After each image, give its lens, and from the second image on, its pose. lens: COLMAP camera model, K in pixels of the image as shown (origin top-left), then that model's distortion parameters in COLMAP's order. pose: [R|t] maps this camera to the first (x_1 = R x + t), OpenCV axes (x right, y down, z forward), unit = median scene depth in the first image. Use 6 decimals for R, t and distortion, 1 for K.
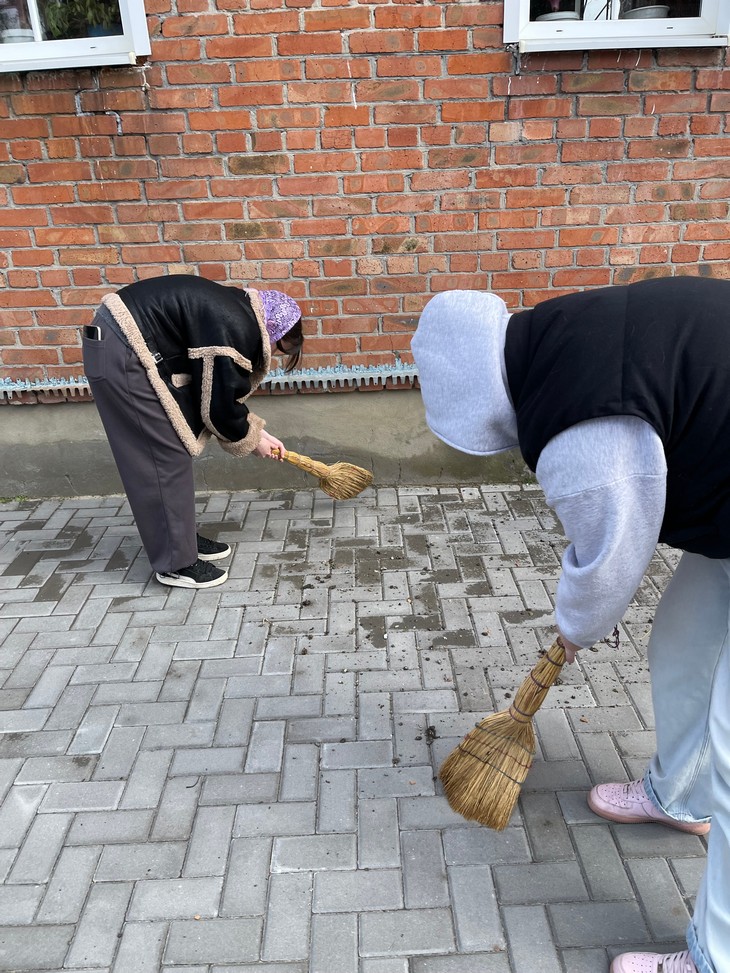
lens RADIAL K [[728.4, 0, 363.3], [0, 728.4, 497.2], [0, 0, 1]] dist [0.081379, -0.101674]
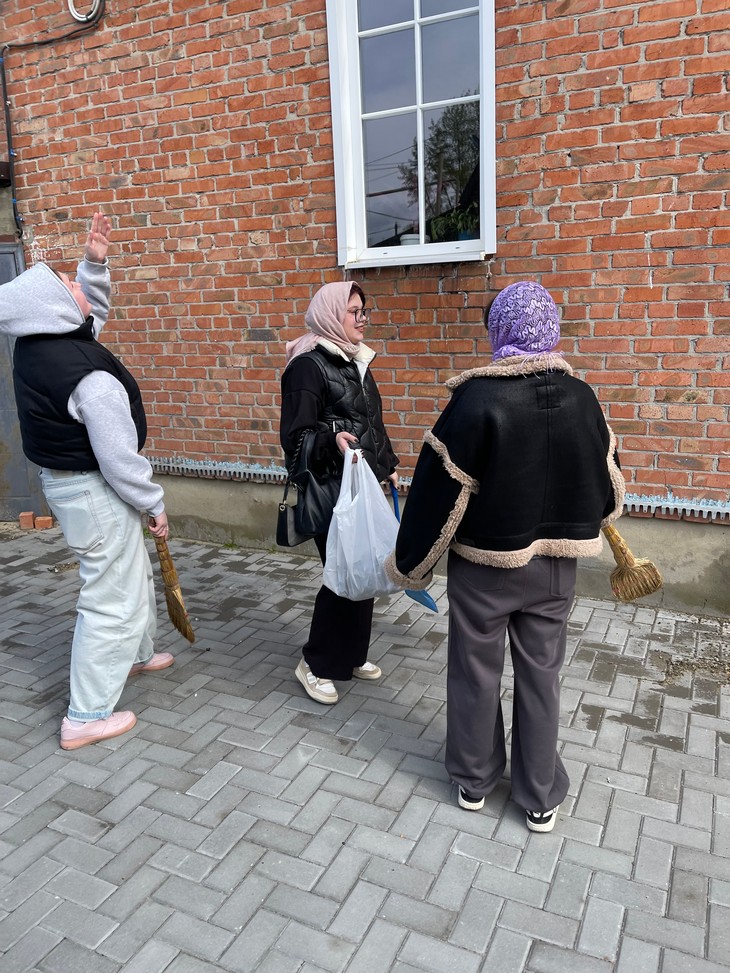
lens RADIAL K [[728.4, 0, 363.3], [0, 728.4, 497.2], [0, 0, 1]] dist [0.081379, -0.101674]
pose [[0.889263, 0.124481, -0.440133, 0.143617], [-0.197216, 0.972563, -0.123398, 0.054716], [0.412696, 0.196534, 0.889413, -0.213034]]
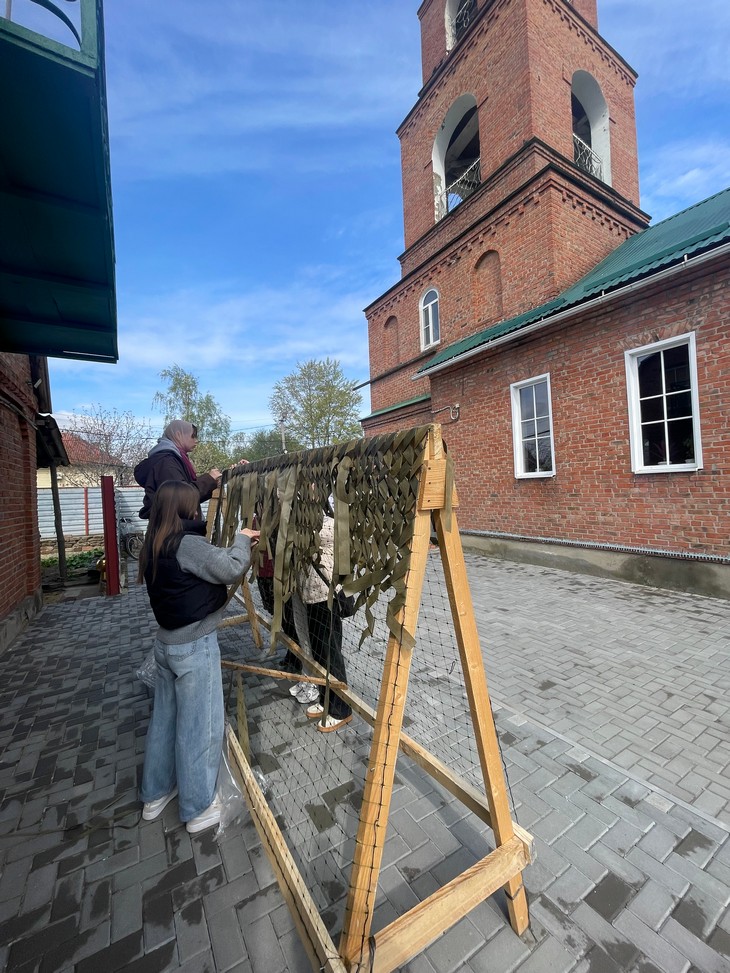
lens RADIAL K [[387.2, 0, 366.9], [0, 387.2, 484.6], [0, 0, 1]] dist [-0.001818, 0.007049]
pose [[0.503168, 0.011552, -0.864111, 1.289545], [-0.348374, 0.917776, -0.190587, 0.398157], [0.790859, 0.396931, 0.465820, -1.170644]]
